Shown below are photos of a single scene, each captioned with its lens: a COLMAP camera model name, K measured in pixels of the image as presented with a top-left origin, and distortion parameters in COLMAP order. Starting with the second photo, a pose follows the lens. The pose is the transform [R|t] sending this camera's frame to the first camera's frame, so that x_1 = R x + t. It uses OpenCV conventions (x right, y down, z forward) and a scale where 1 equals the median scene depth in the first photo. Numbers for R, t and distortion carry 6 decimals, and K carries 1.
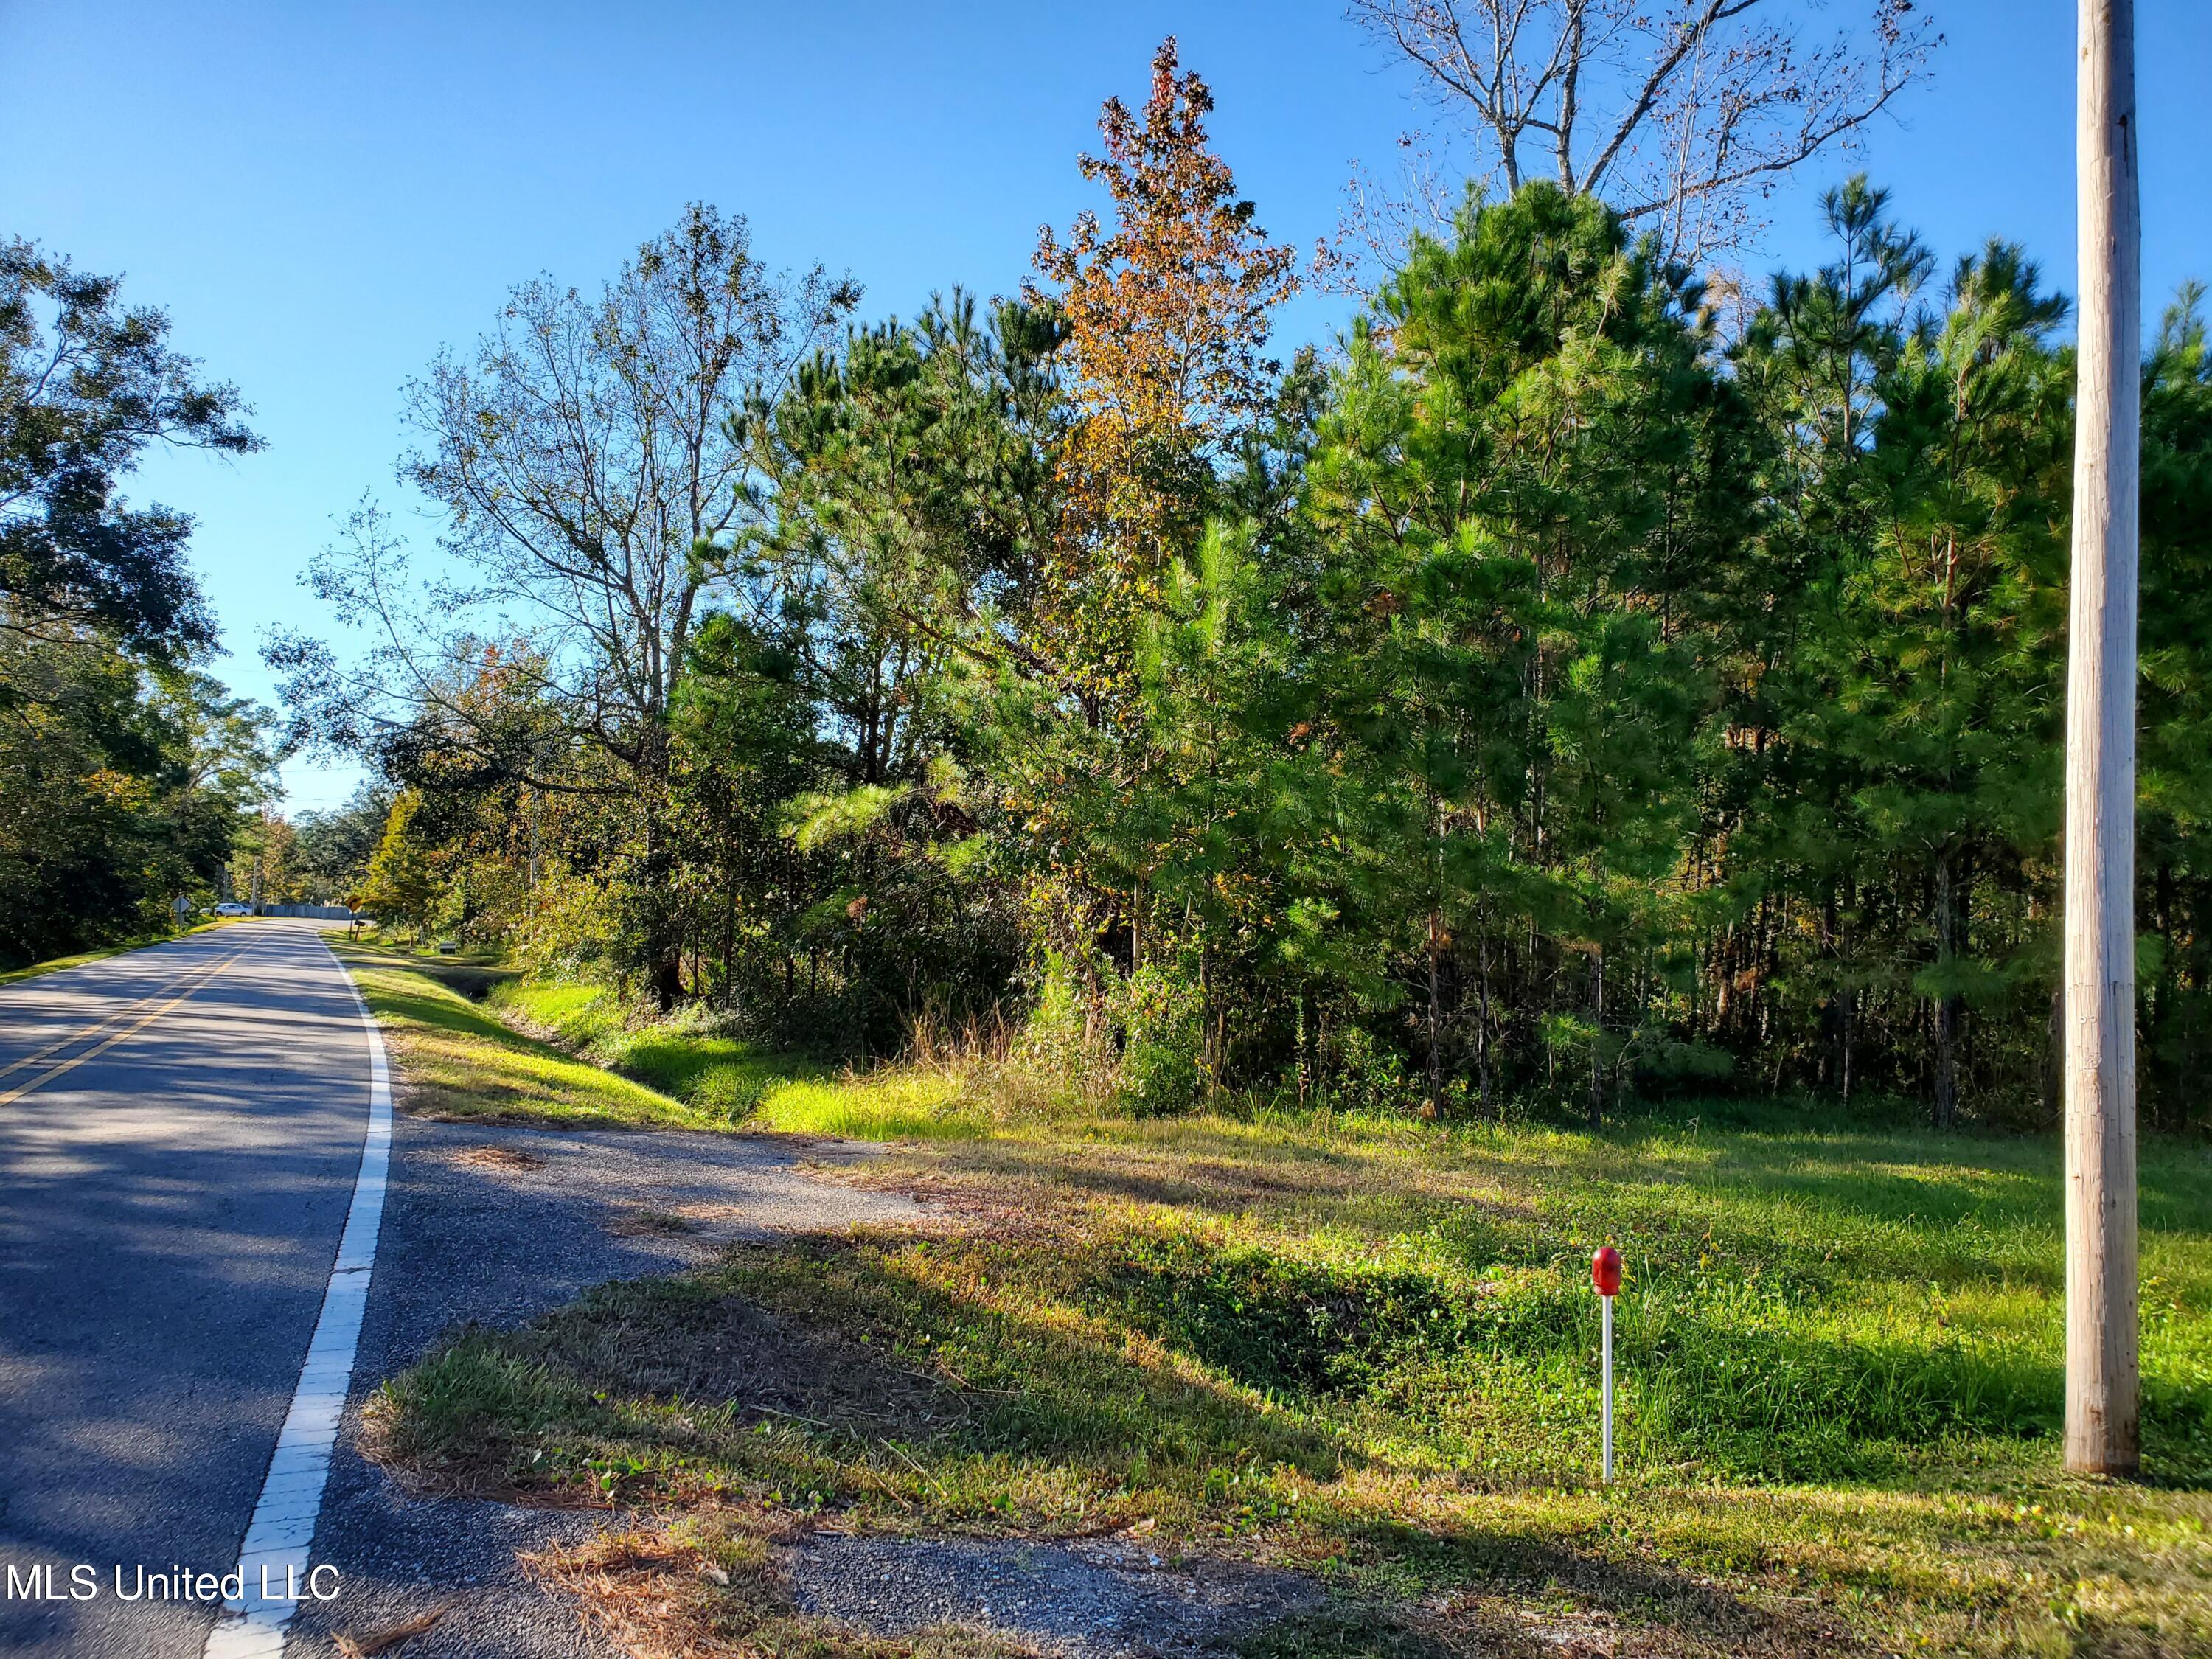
lens RADIAL K [[1605.5, 0, 1106.0], [0, 1605.5, 829.5], [0, 0, 1]] dist [0.005542, 0.006259]
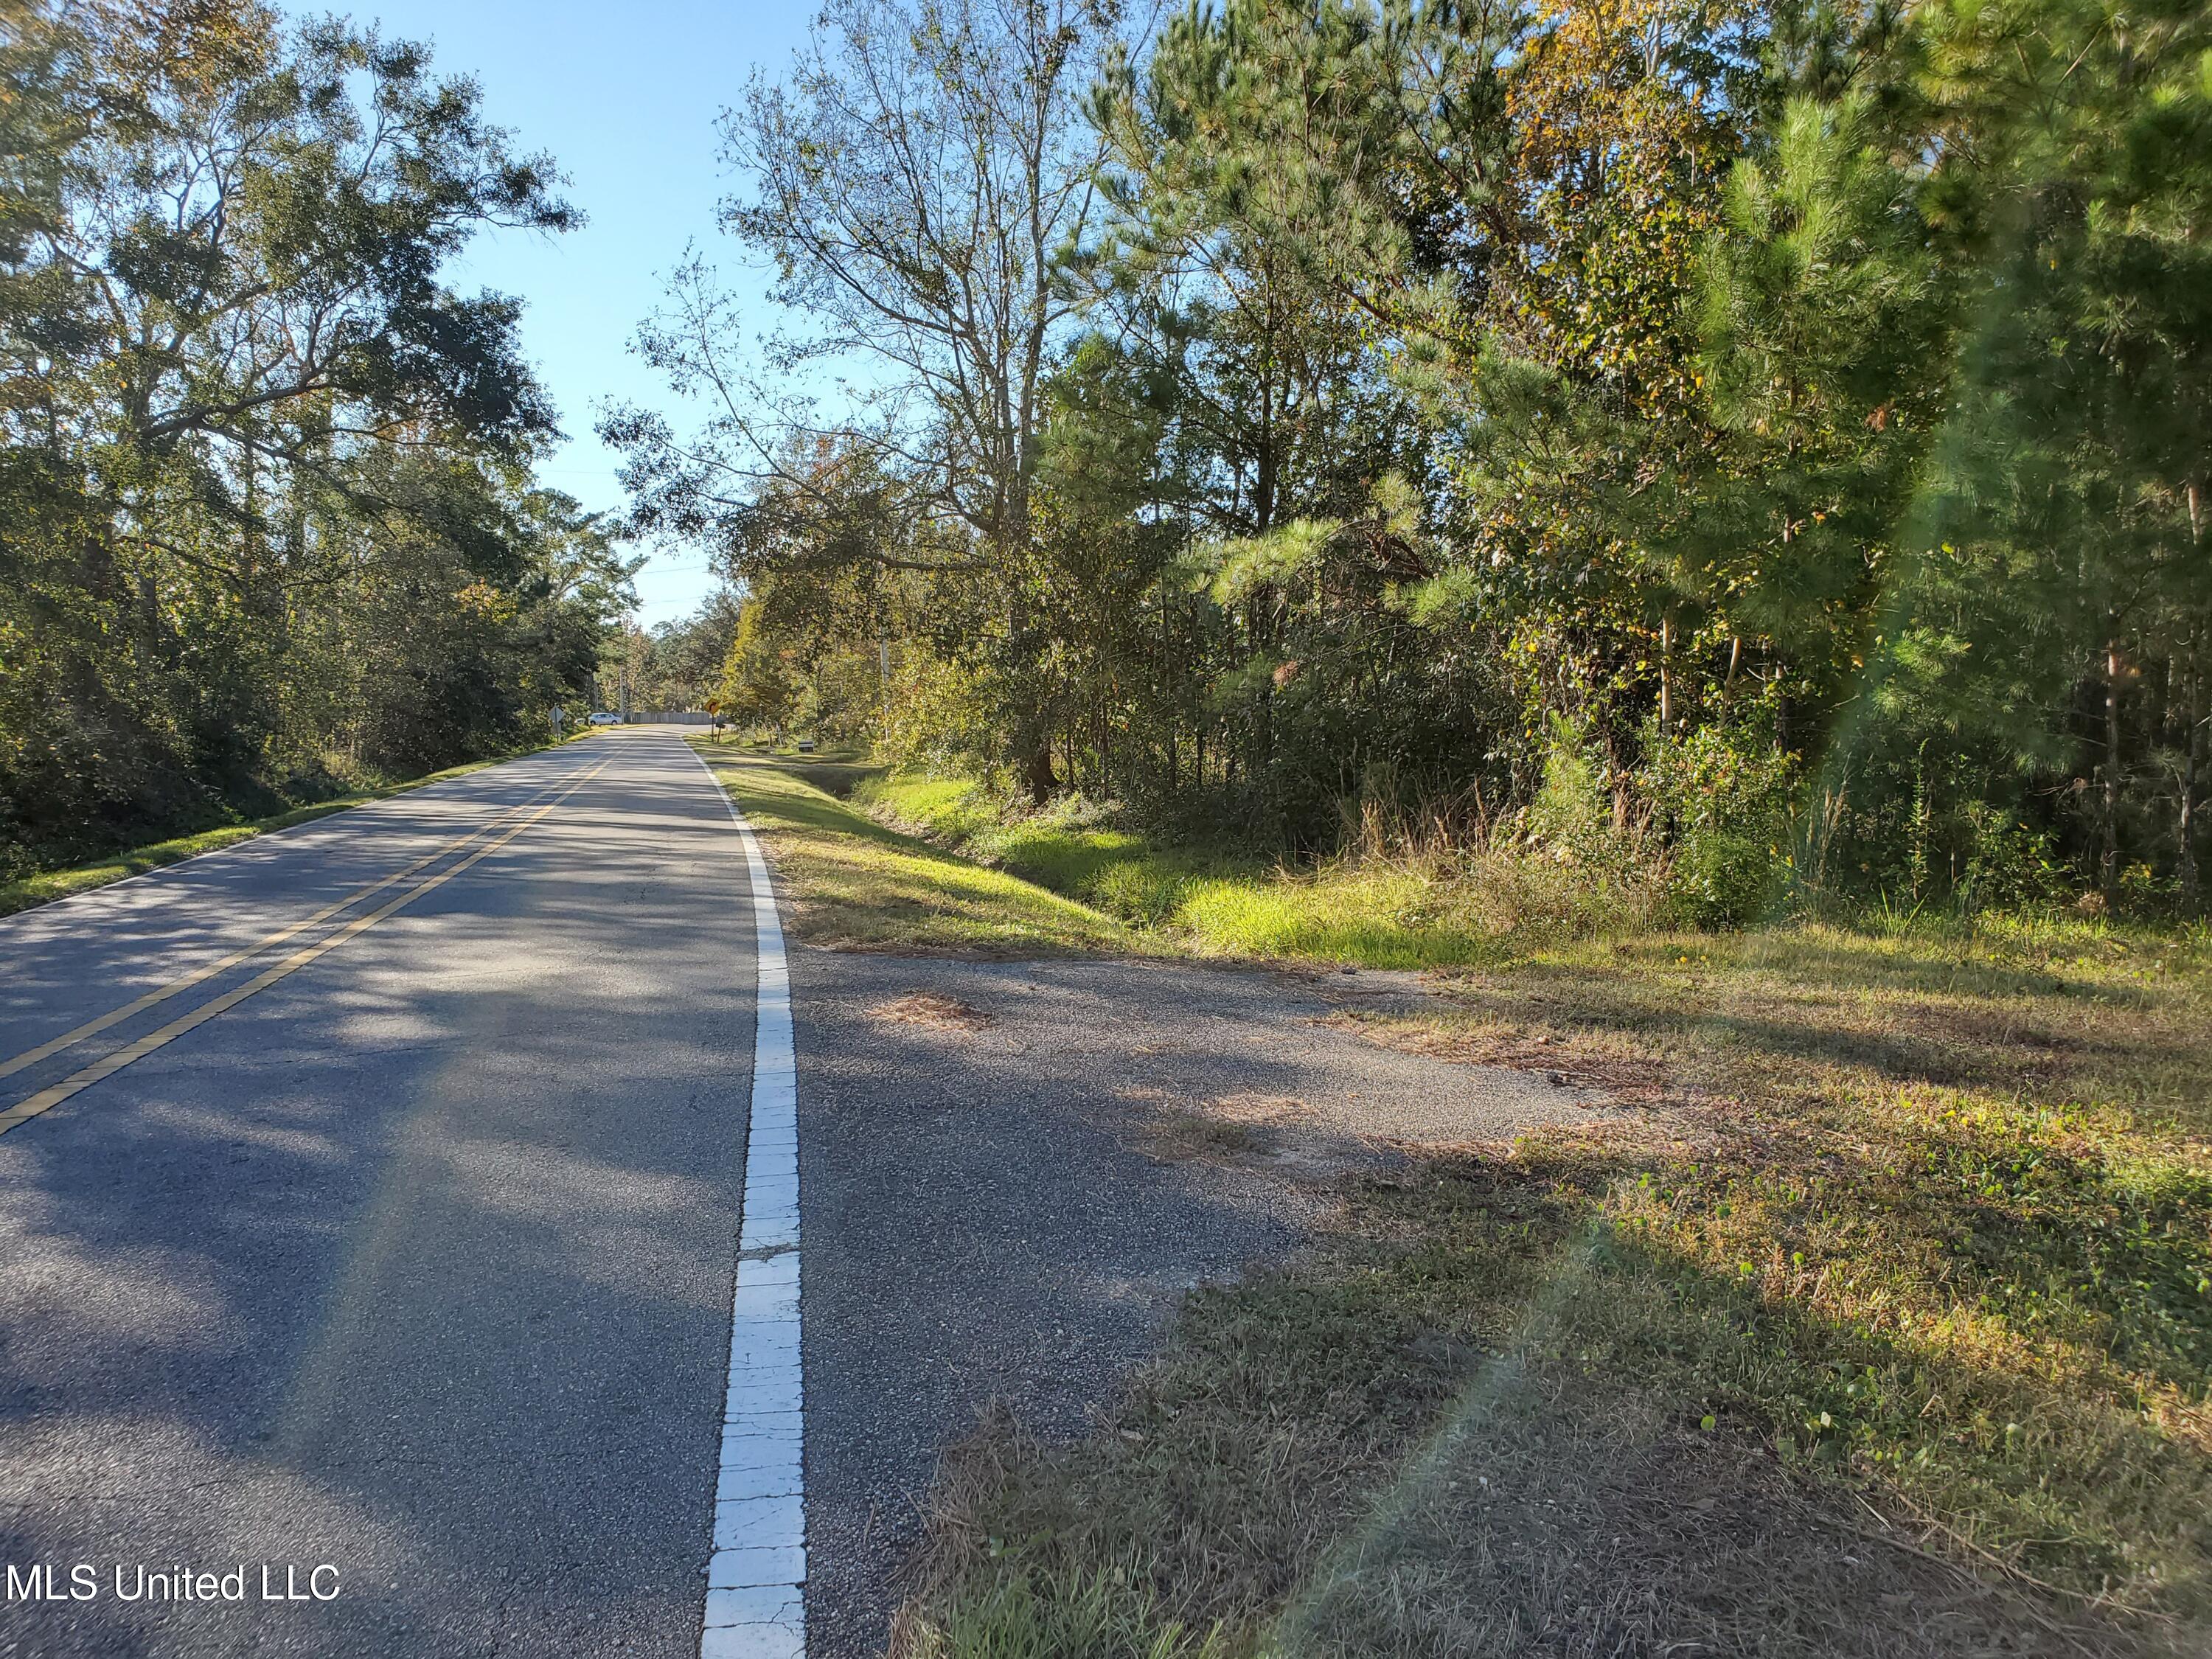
lens RADIAL K [[1574.5, 0, 1132.4], [0, 1574.5, 835.5], [0, 0, 1]] dist [0.006558, -0.001372]
pose [[0.983436, -0.024385, -0.179607, -0.066771], [0.048975, 0.989801, 0.133777, 0.014340], [0.174513, -0.140357, 0.974600, 0.139428]]
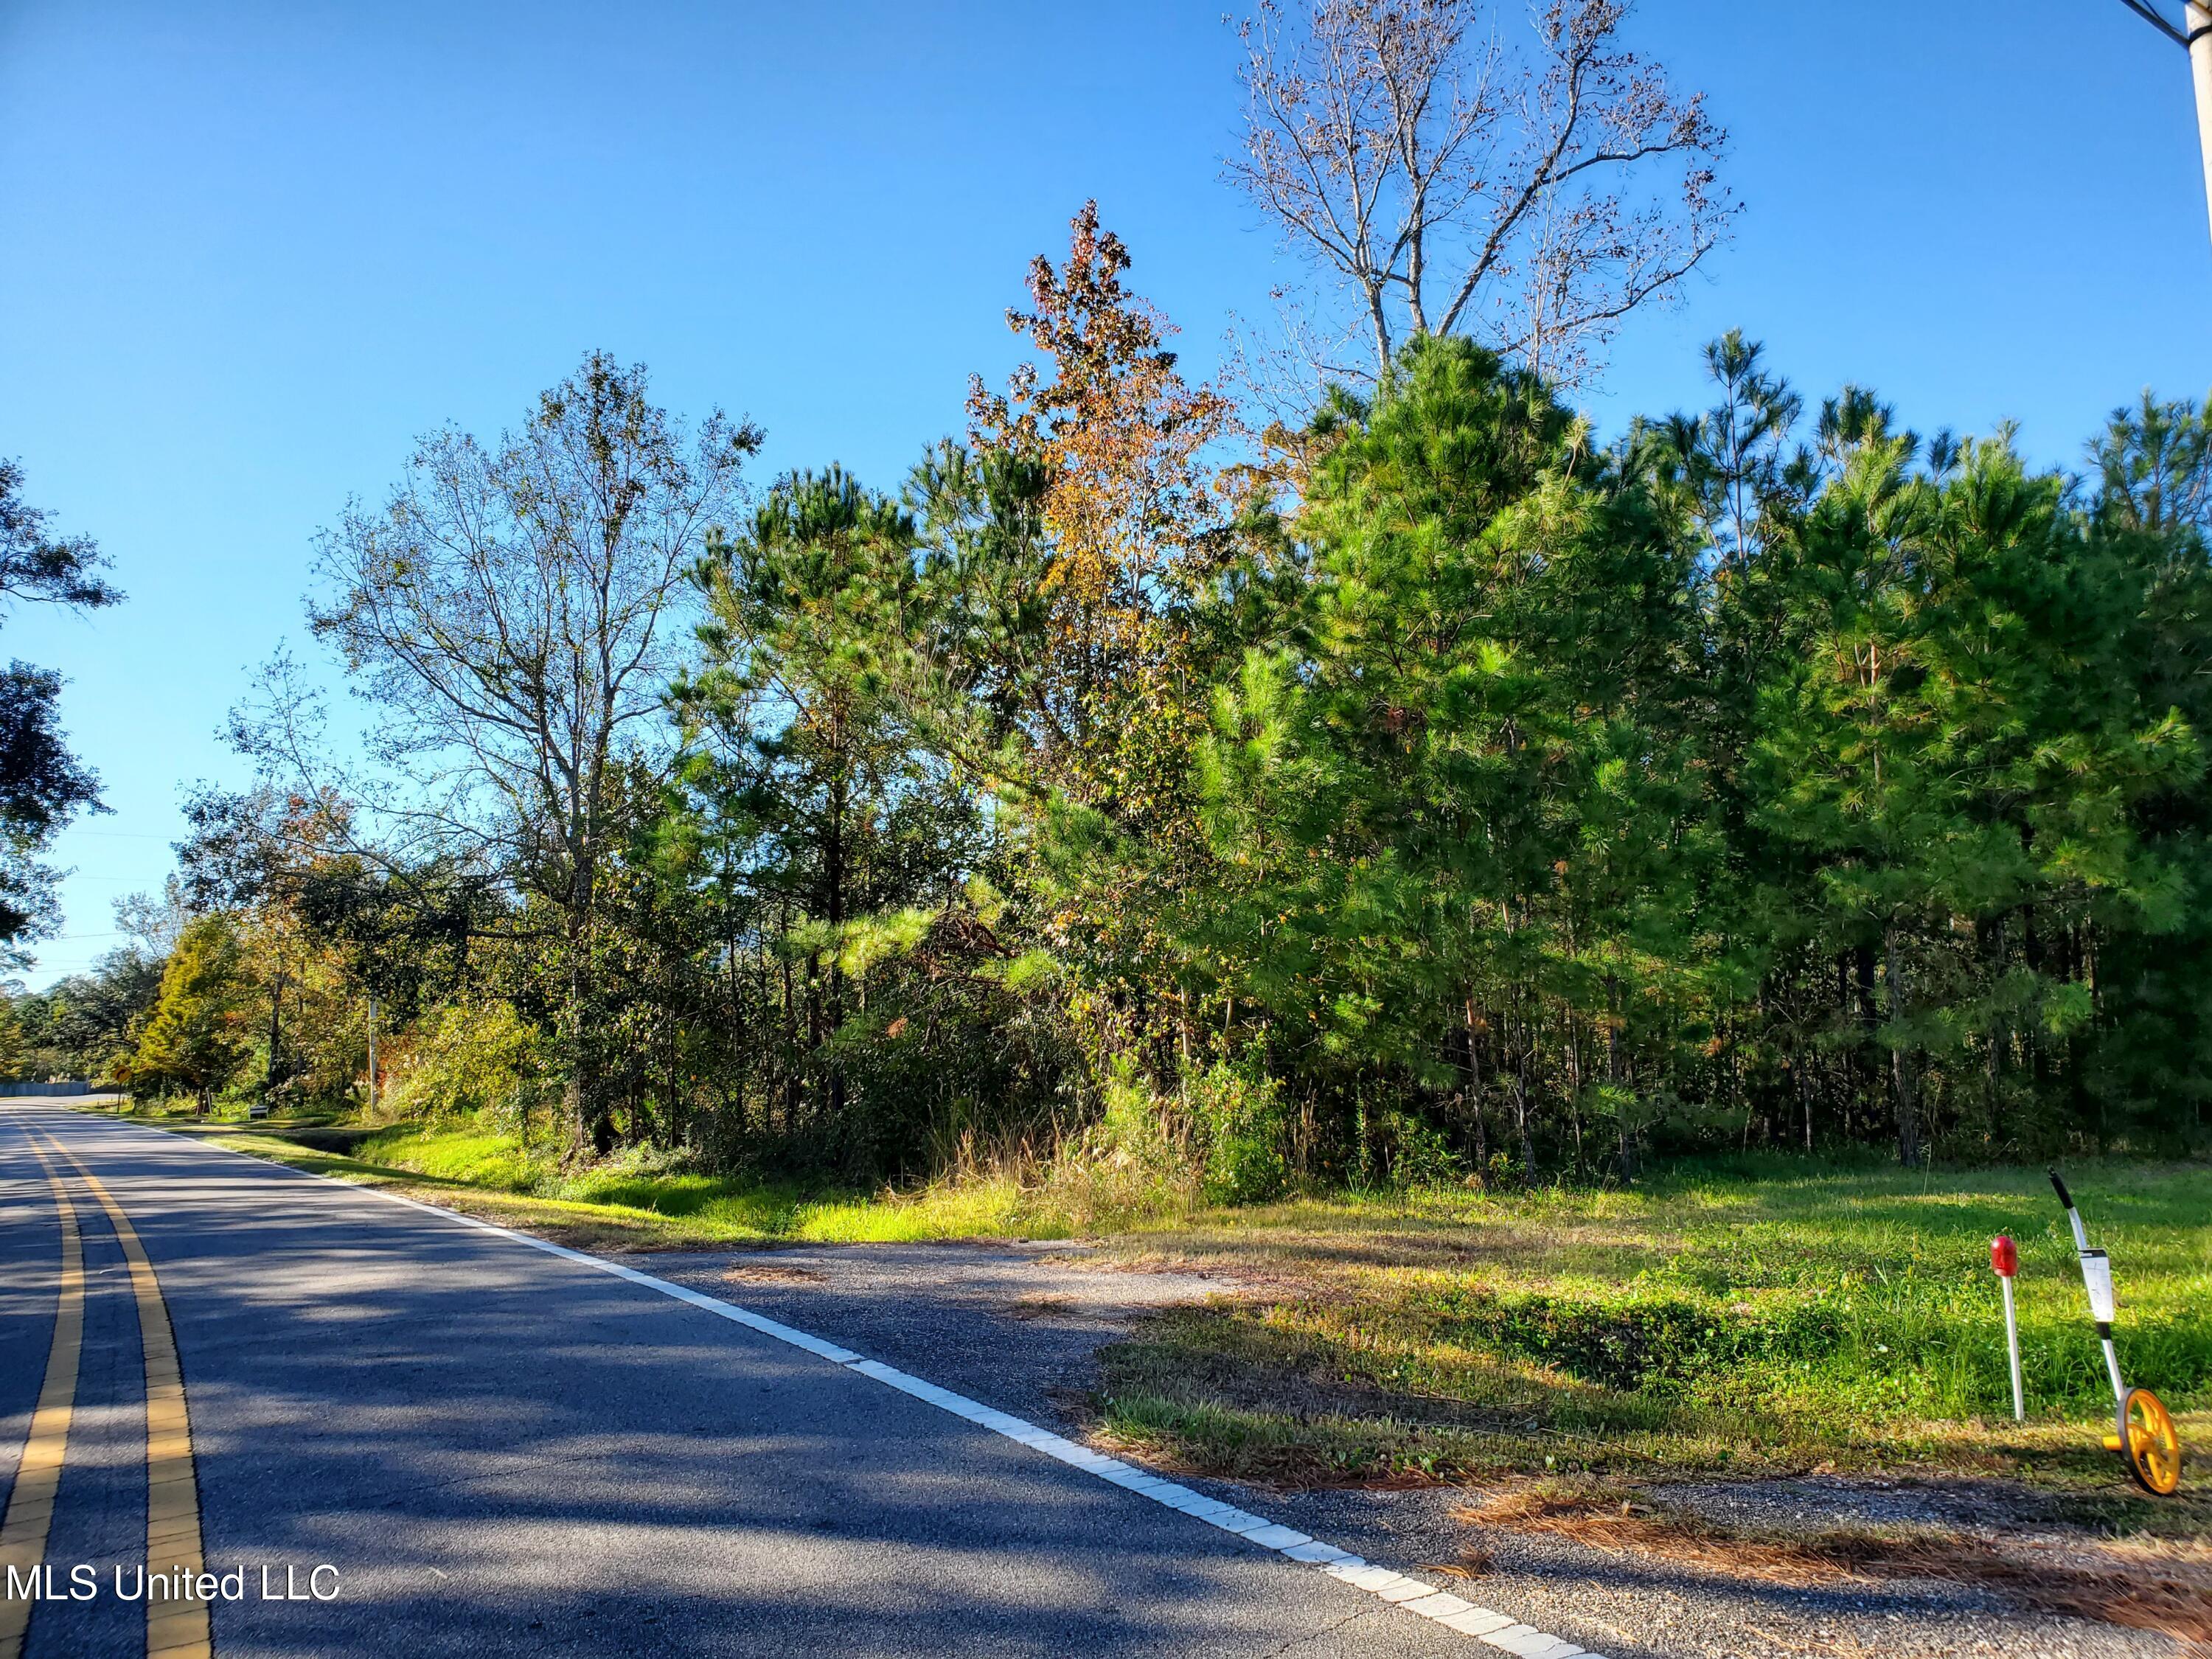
lens RADIAL K [[1613.0, 0, 1041.9], [0, 1613.0, 861.6], [0, 0, 1]] dist [0.086589, -0.193205]
pose [[0.990736, -0.045850, 0.127824, -0.139990], [0.052971, 0.997195, -0.052880, 0.000685], [-0.125041, 0.059162, 0.990386, -0.039089]]
